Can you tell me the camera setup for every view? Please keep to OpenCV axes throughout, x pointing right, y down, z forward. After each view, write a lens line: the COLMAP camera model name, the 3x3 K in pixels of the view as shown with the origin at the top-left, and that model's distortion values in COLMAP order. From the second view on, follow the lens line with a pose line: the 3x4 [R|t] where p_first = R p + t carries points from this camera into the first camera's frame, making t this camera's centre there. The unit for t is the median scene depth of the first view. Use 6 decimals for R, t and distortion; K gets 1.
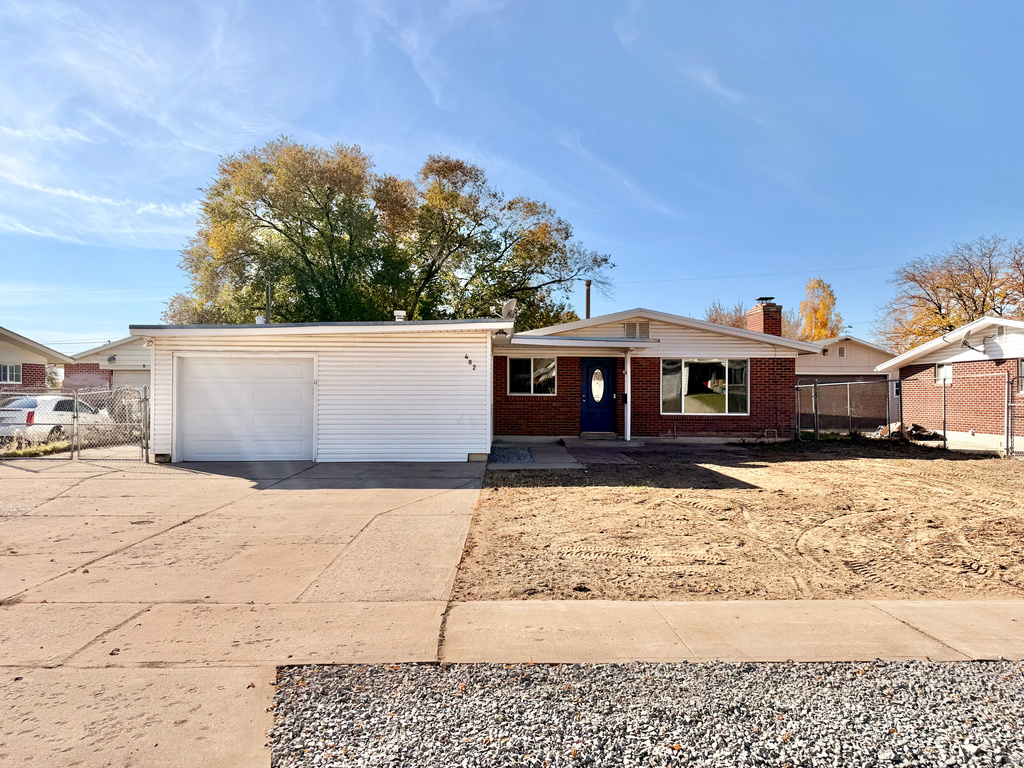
lens RADIAL K [[714.8, 0, 517.4], [0, 714.8, 387.3], [0, 0, 1]] dist [0.090809, -0.119540]
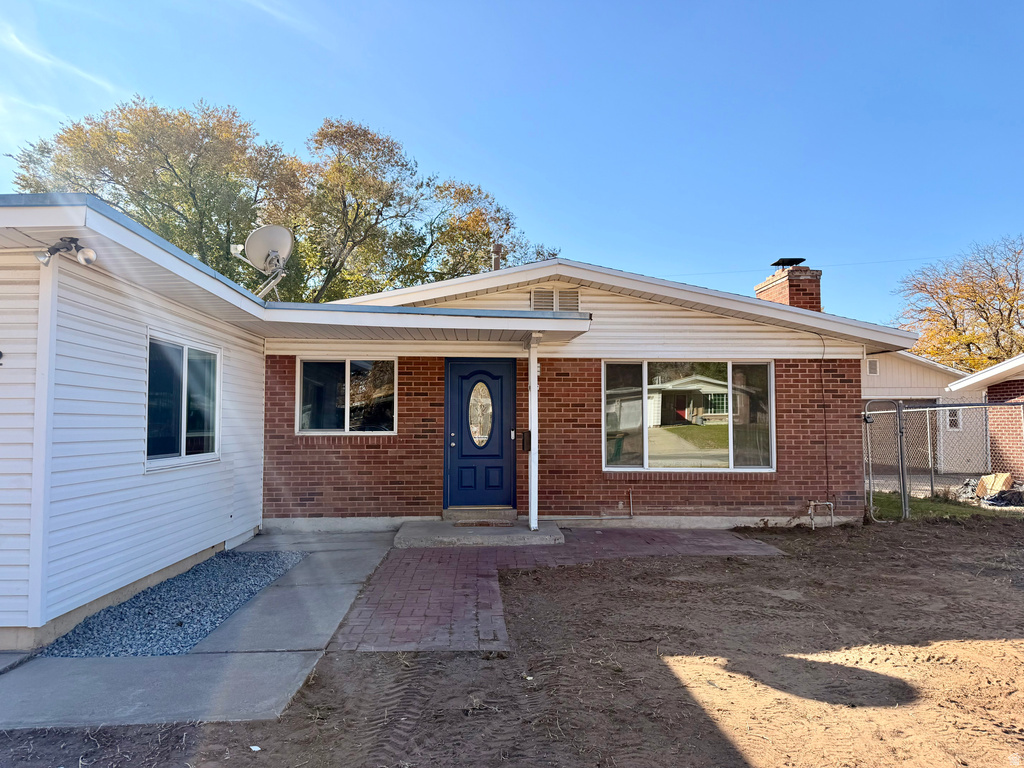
lens RADIAL K [[714.8, 0, 517.4], [0, 714.8, 387.3], [0, 0, 1]] dist [0.090809, -0.119540]
pose [[0.999468, -0.003190, 0.032458, 0.120420], [0.004589, 0.999059, -0.043123, 0.000422], [-0.032290, 0.043249, 0.998542, 0.482189]]
